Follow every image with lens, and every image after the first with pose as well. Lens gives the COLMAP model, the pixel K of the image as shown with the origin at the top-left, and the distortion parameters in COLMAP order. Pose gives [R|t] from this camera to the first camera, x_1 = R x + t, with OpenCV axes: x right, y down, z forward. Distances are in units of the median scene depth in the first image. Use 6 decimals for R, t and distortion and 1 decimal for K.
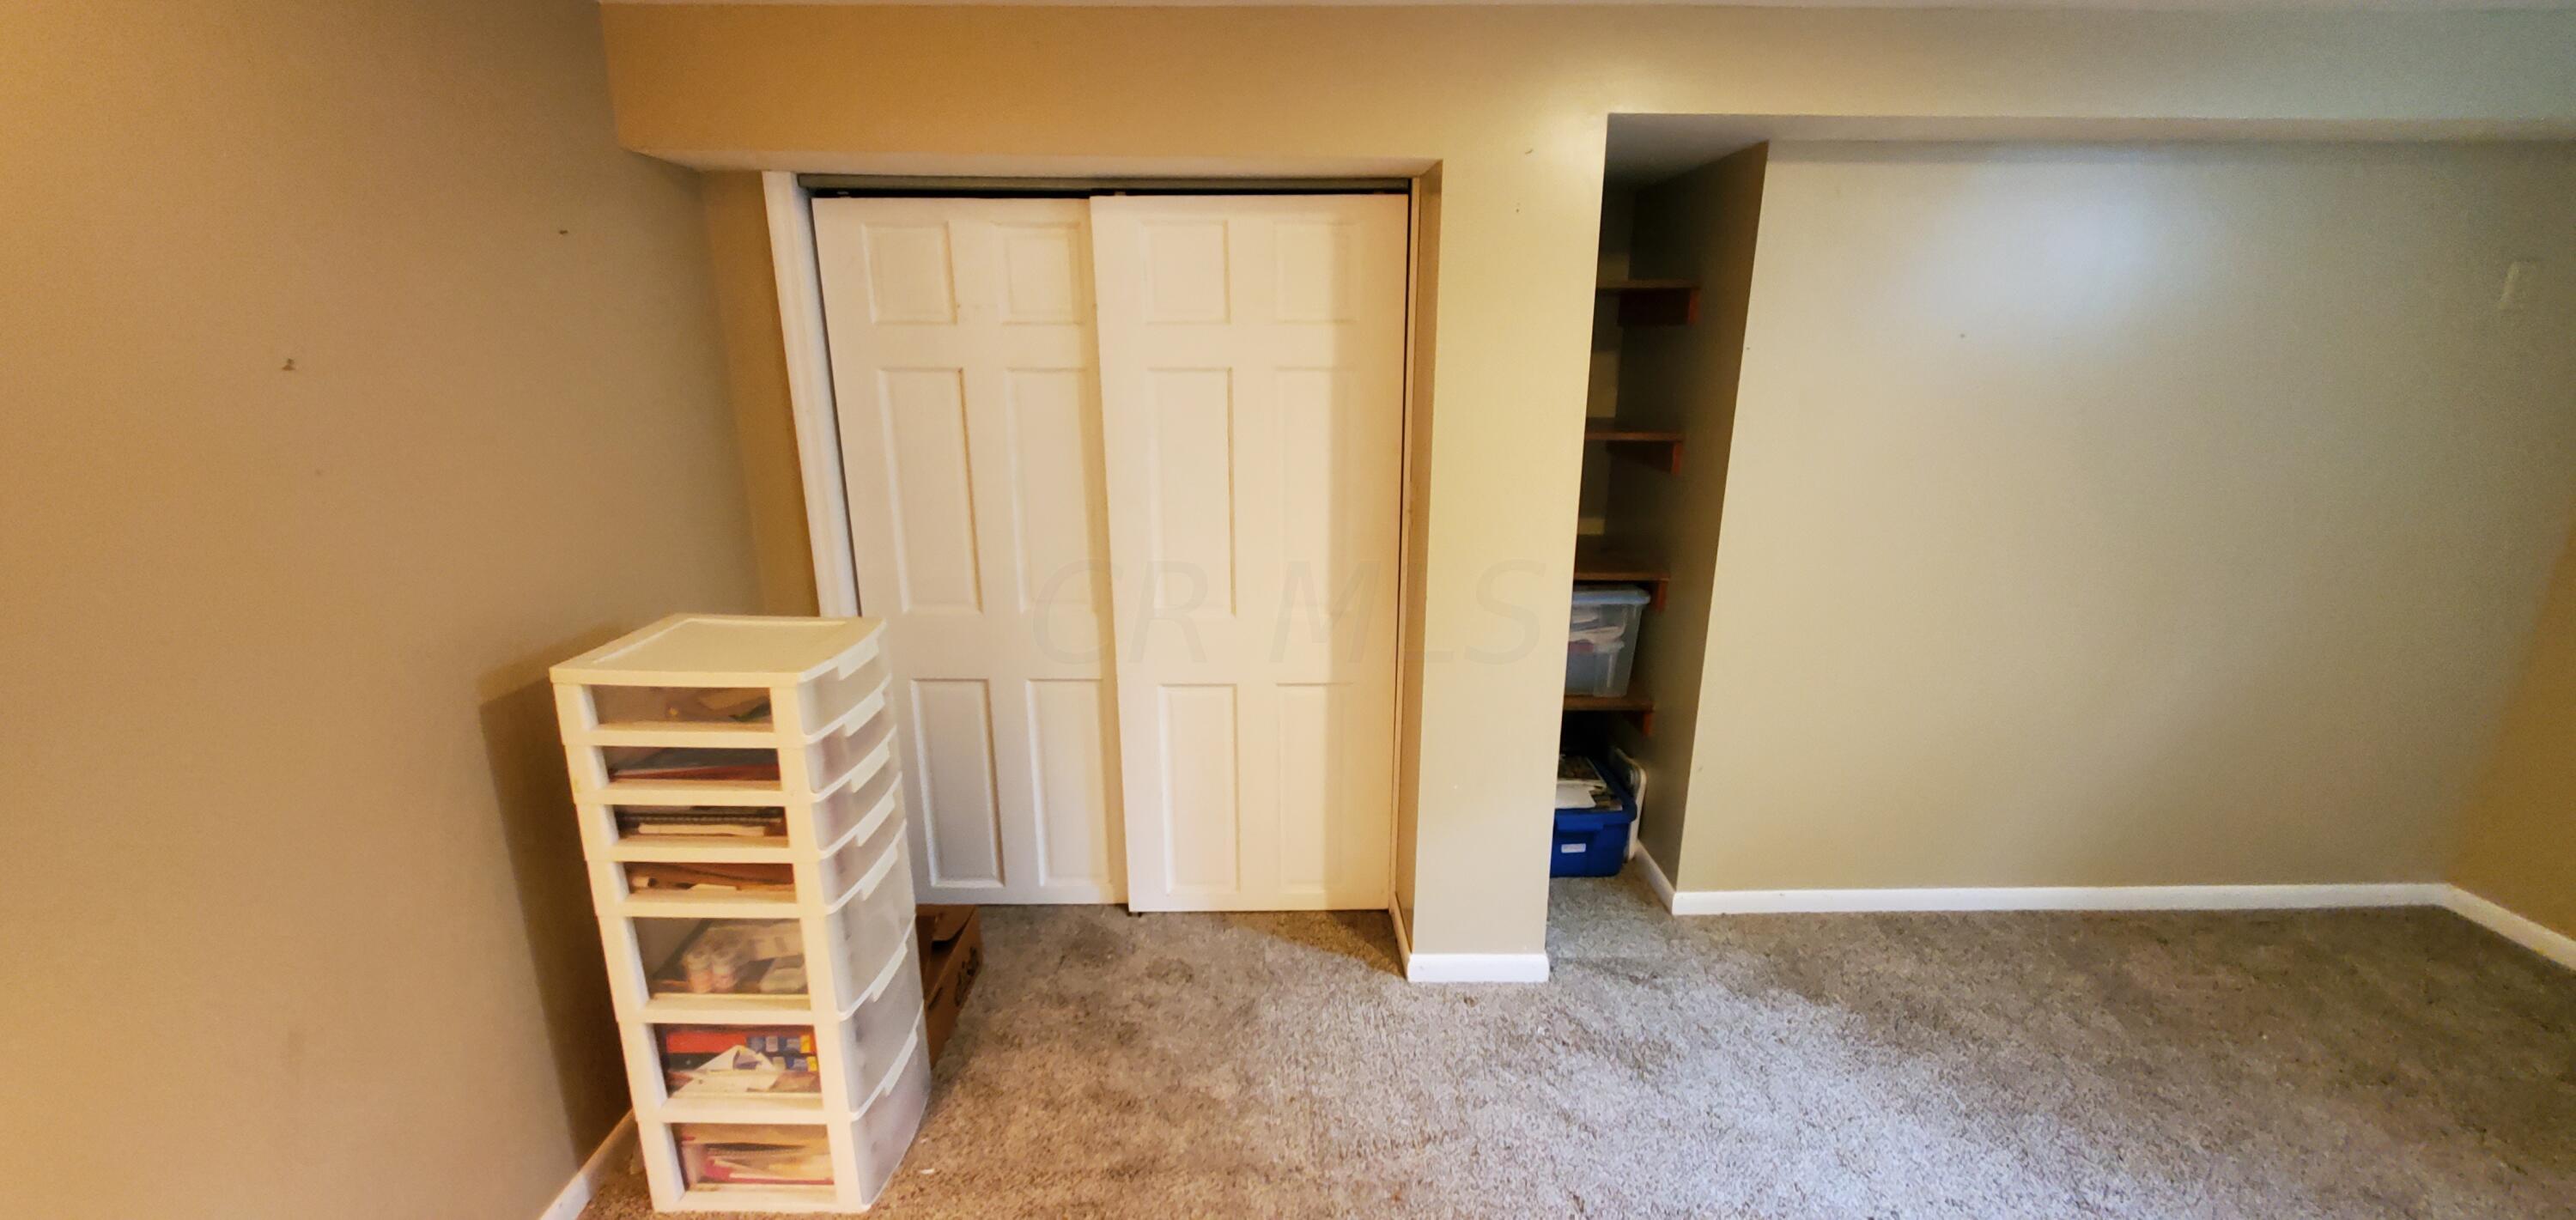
lens RADIAL K [[1011.8, 0, 1276.3], [0, 1011.8, 635.5], [0, 0, 1]] dist [0.001092, 0.000562]
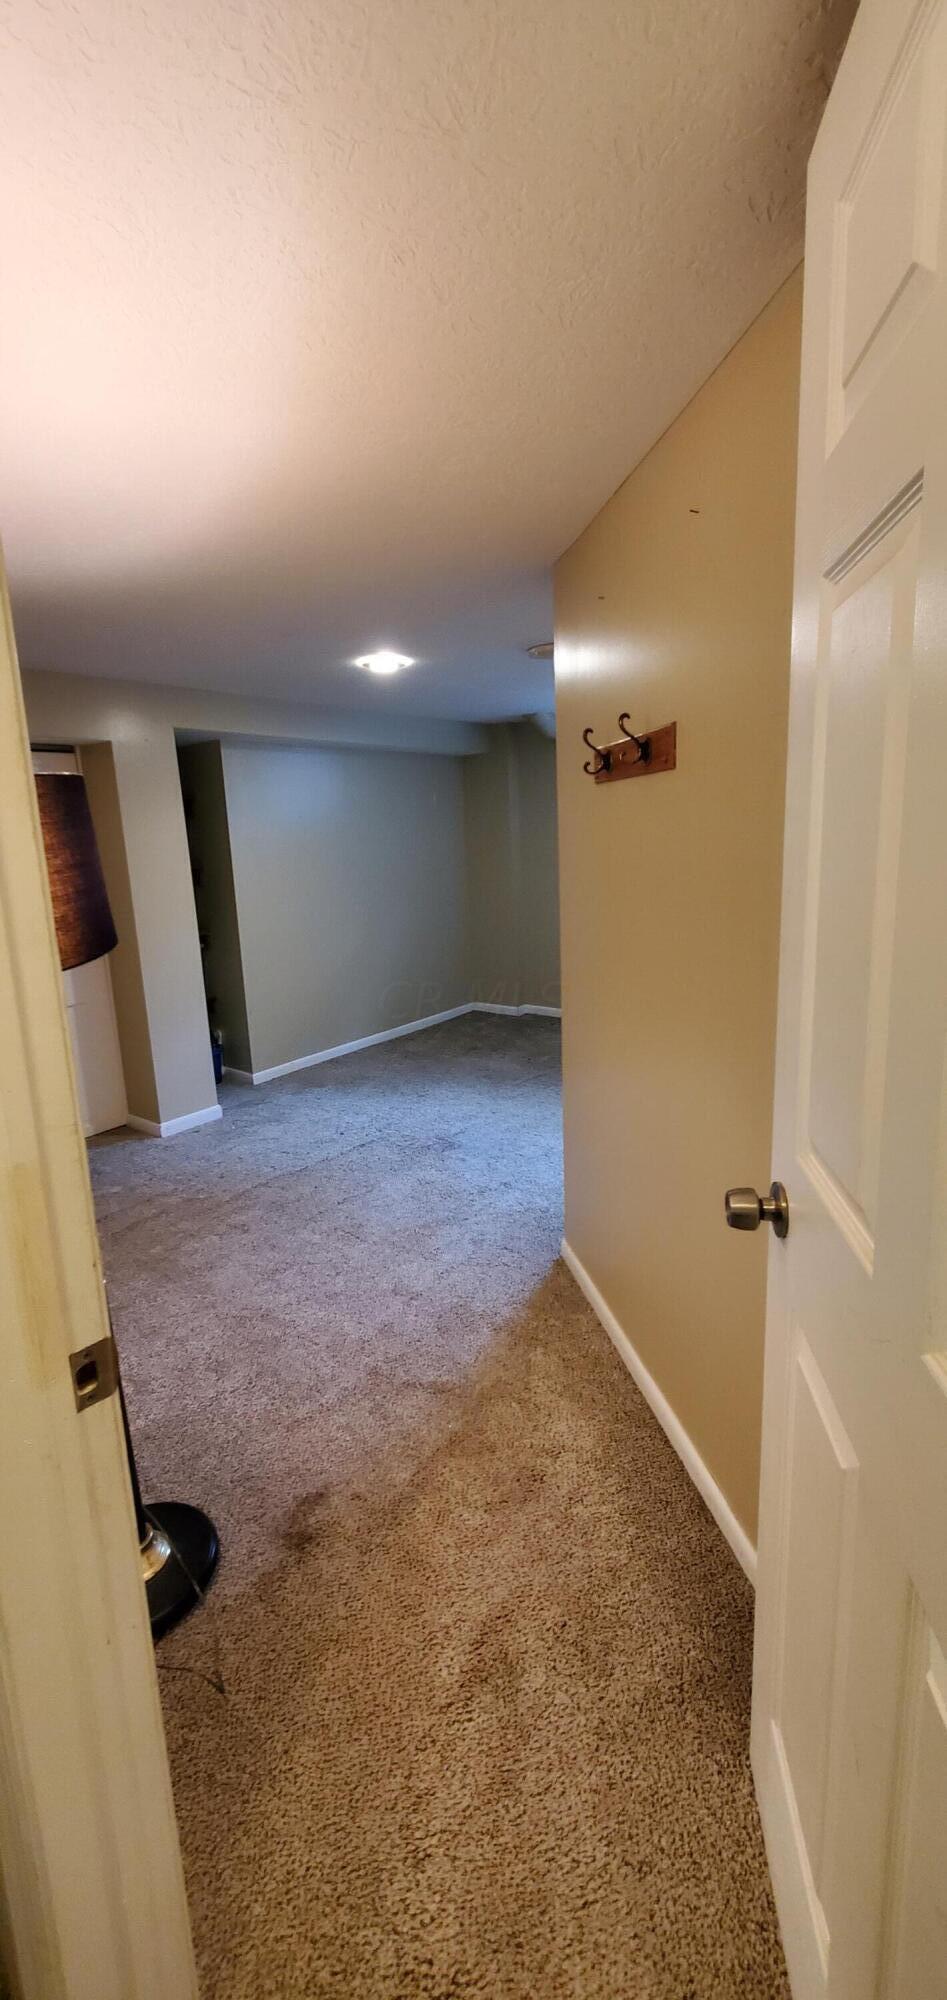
lens RADIAL K [[785.6, 0, 432.3], [0, 785.6, 990.2], [0, 0, 1]] dist [0.001092, 0.000562]
pose [[0.656995, -0.175608, 0.733157, -0.627084], [0.254601, 0.967040, 0.003476, 0.198479], [-0.709602, 0.184378, 0.680051, -0.498703]]
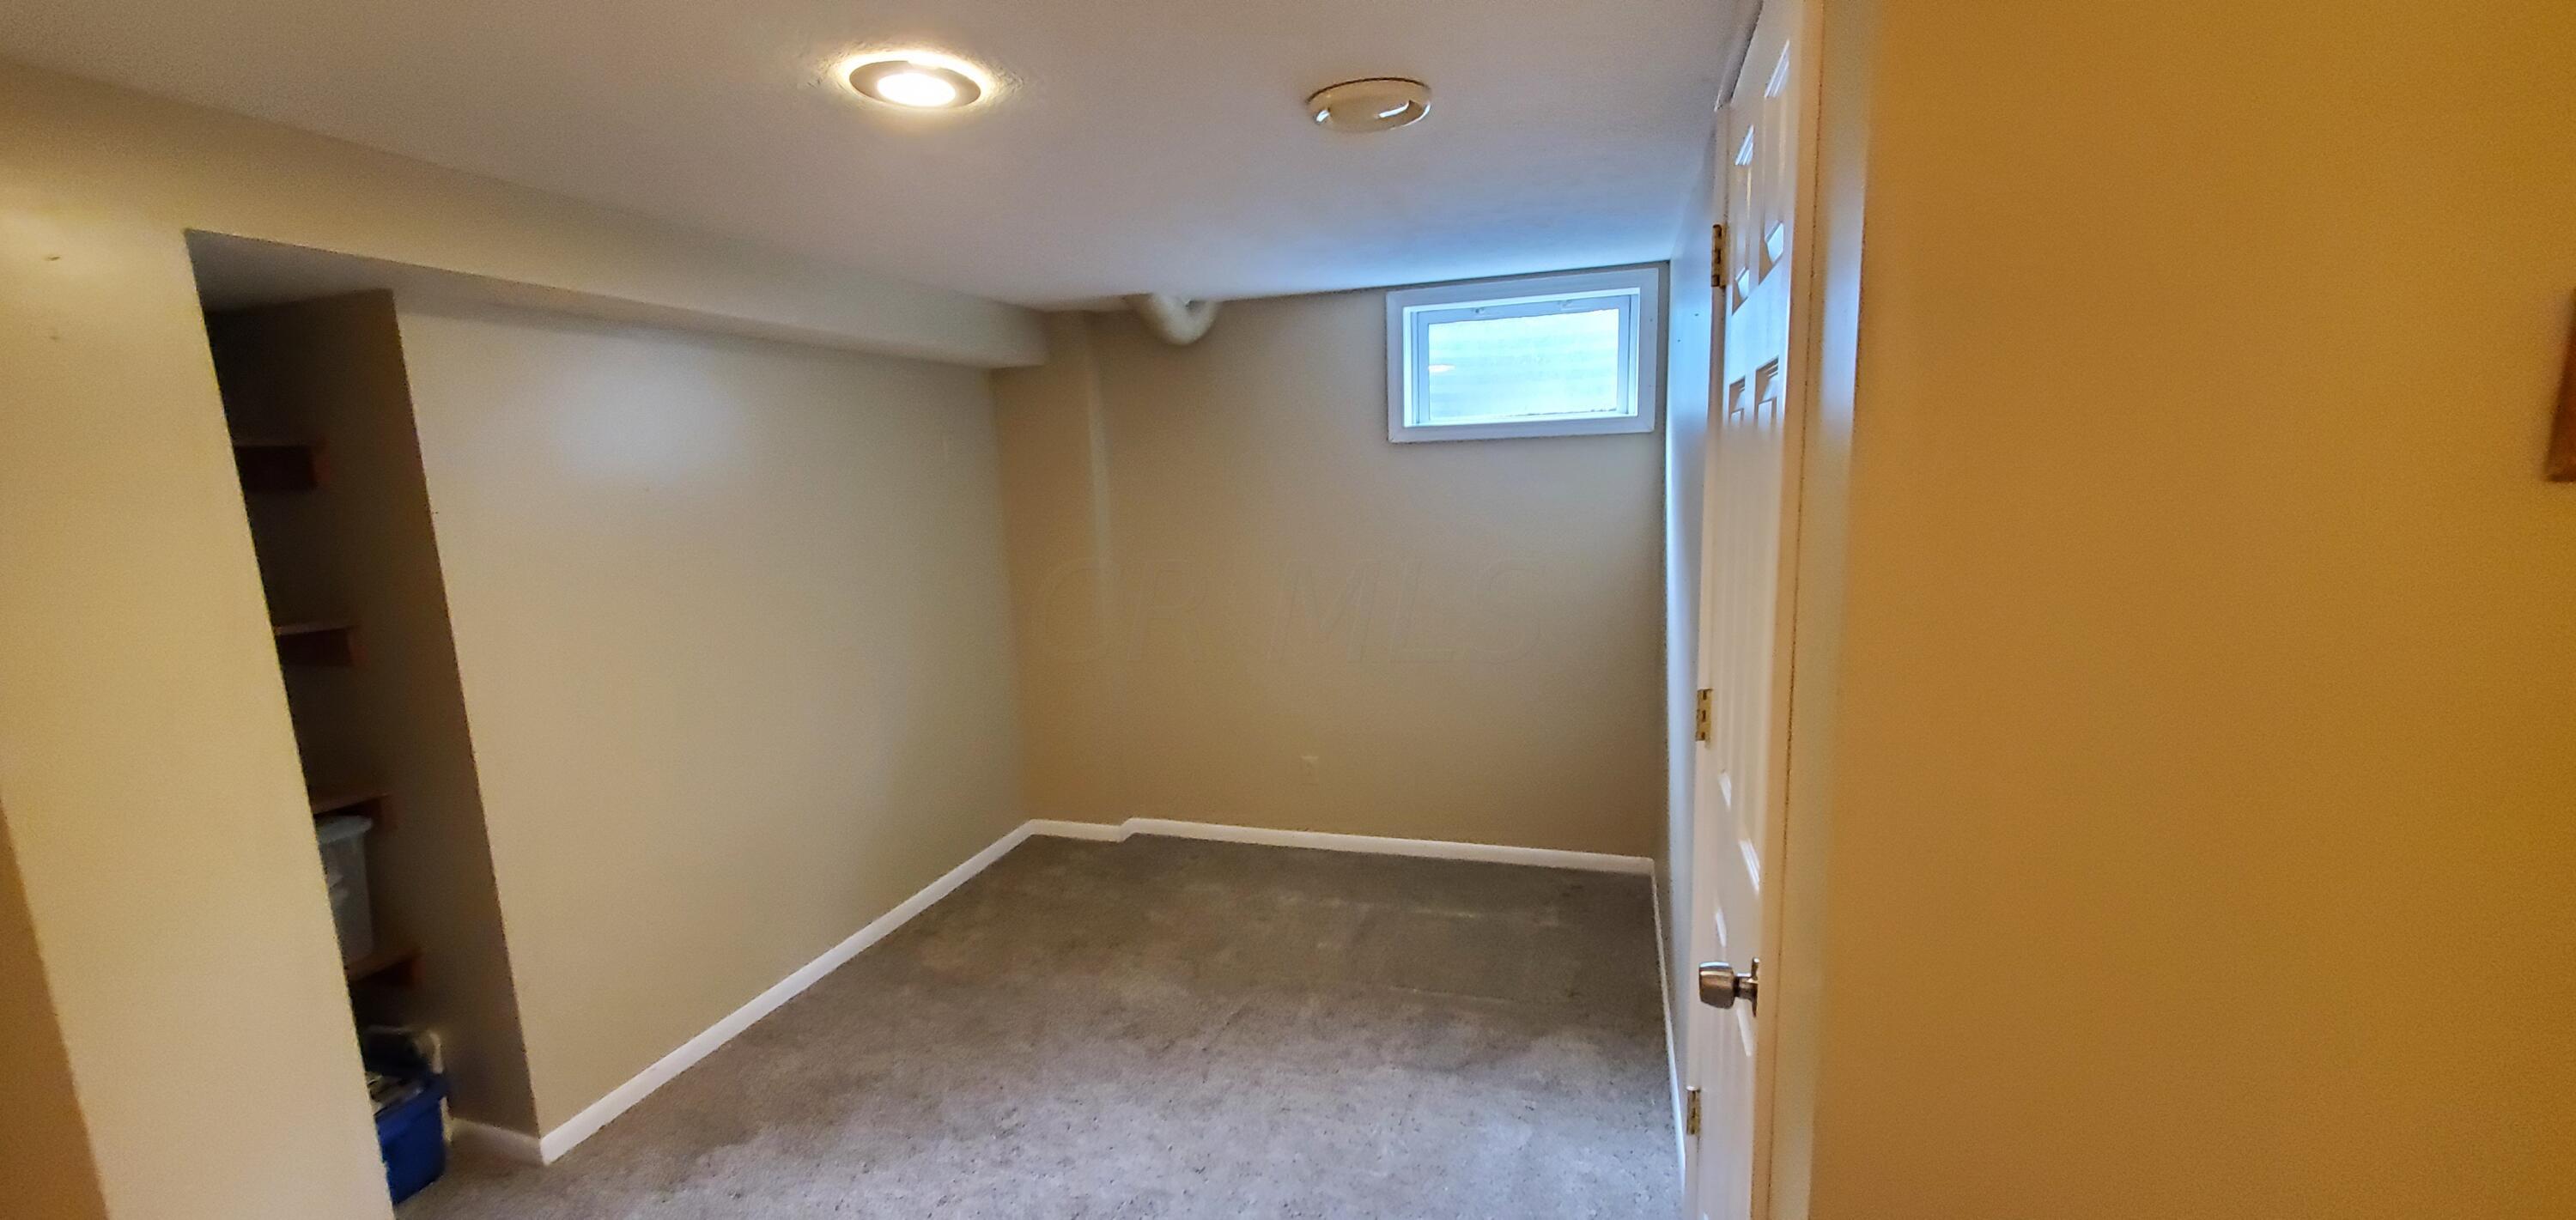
lens RADIAL K [[1011.8, 0, 1276.3], [0, 1011.8, 635.5], [0, 0, 1]] dist [0.001092, 0.000562]
pose [[0.311812, -0.167011, 0.935350, -0.150825], [0.299150, 0.951621, 0.070191, -0.023286], [-0.901822, 0.257924, 0.346688, 0.057430]]
